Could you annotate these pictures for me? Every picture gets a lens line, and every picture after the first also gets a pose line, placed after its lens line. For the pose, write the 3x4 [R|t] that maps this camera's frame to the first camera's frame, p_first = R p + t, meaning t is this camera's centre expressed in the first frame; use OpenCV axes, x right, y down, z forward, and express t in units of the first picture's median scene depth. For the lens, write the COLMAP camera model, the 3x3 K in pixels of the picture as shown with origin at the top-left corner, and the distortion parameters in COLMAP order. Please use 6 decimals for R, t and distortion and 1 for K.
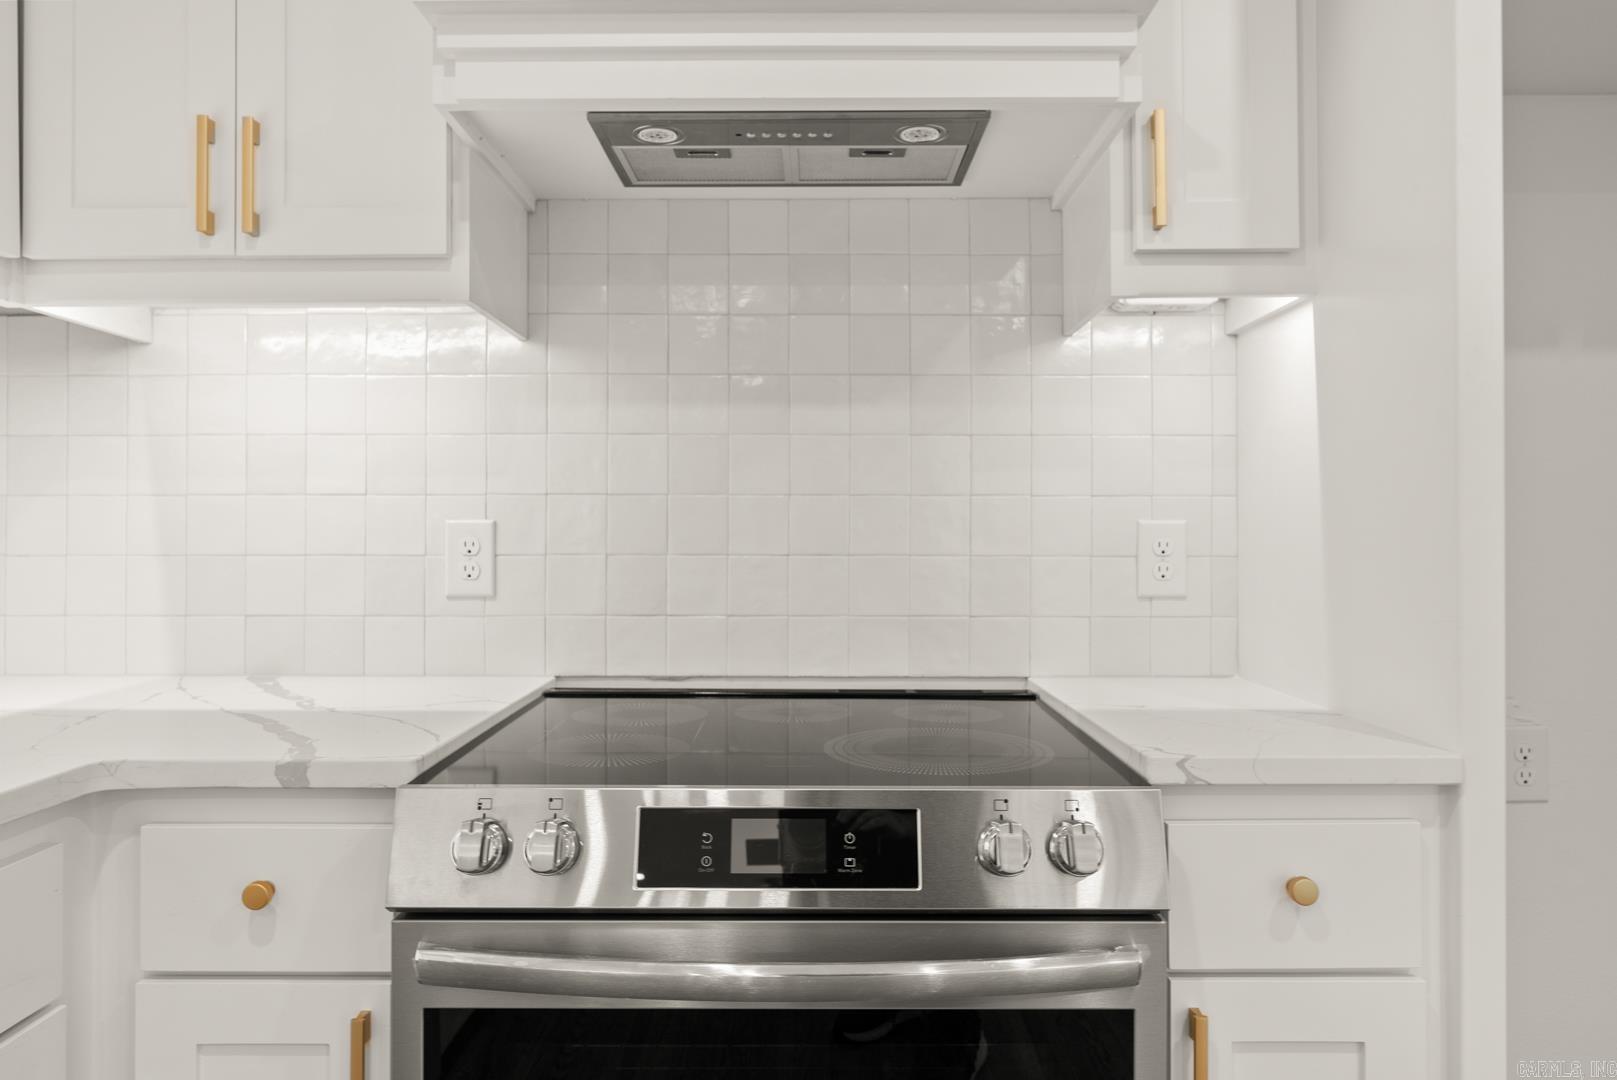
lens RADIAL K [[1111.6, 0, 814.4], [0, 1111.6, 533.5], [0, 0, 1]] dist [0.009903, 0.002571]
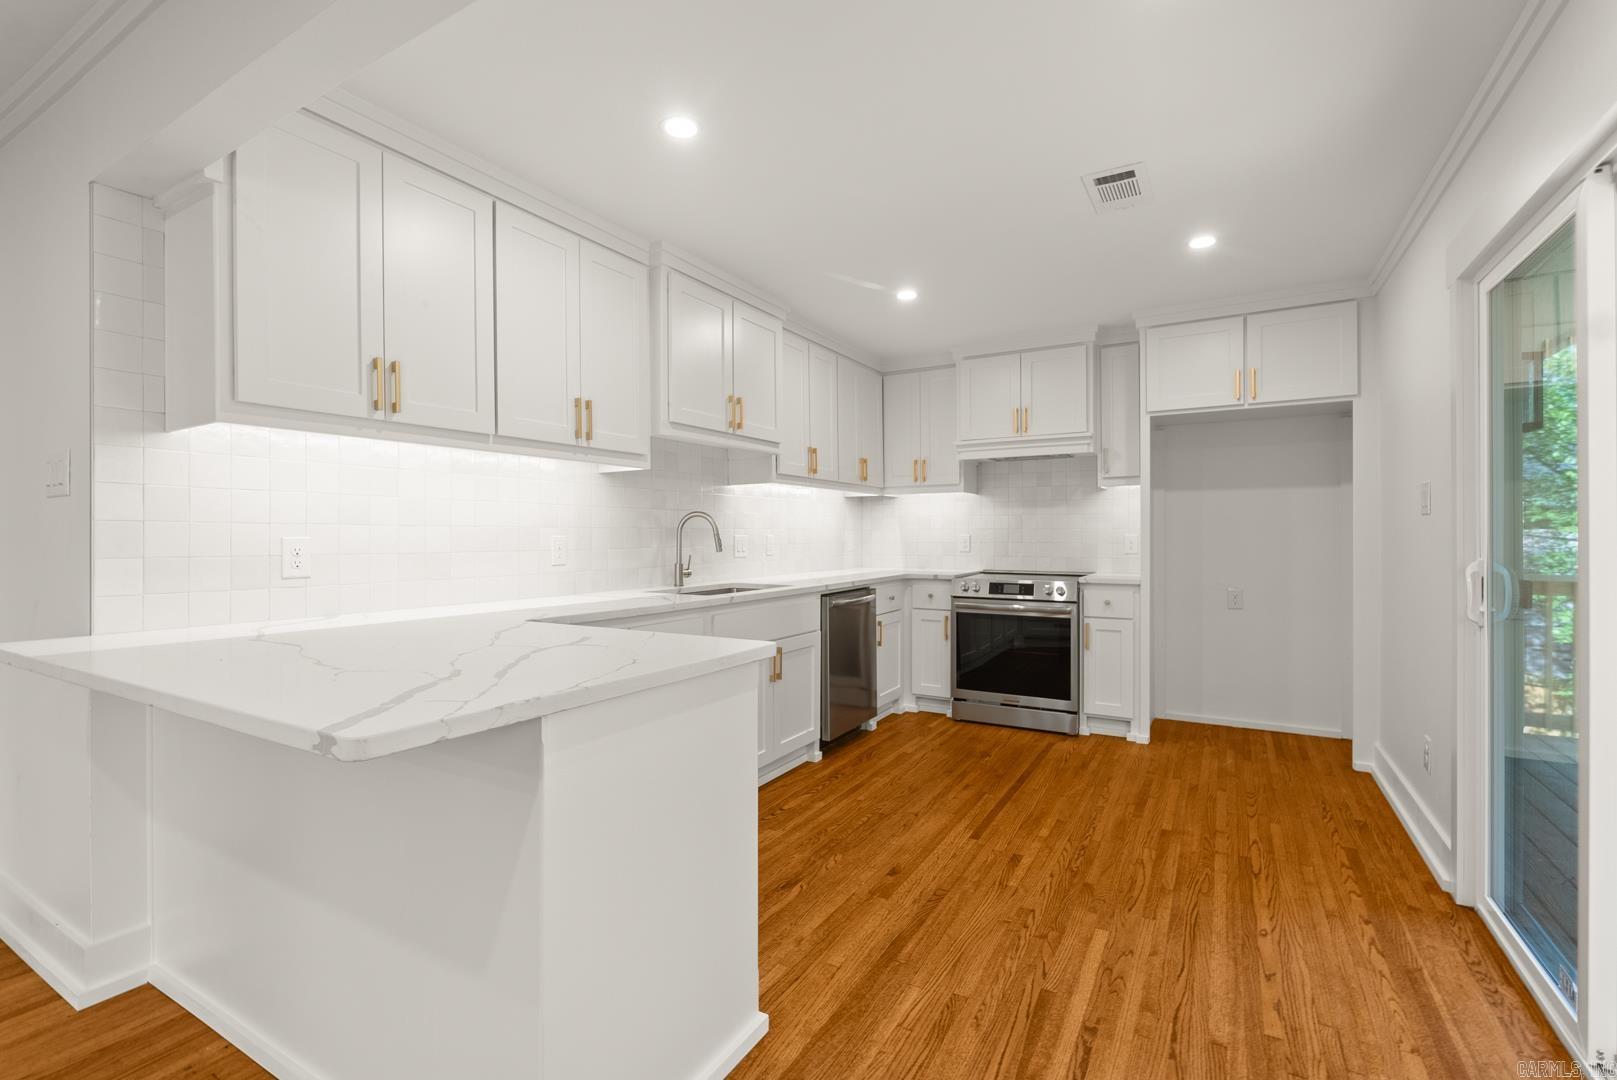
lens RADIAL K [[724.1, 0, 806.8], [0, 724.1, 537.0], [0, 0, 1]] dist [-0.008407, 0.001057]
pose [[0.867124, 0.002973, -0.498084, 0.921159], [0.000290, 0.999979, 0.006474, -0.034179], [0.498093, -0.005758, 0.867104, -2.863264]]
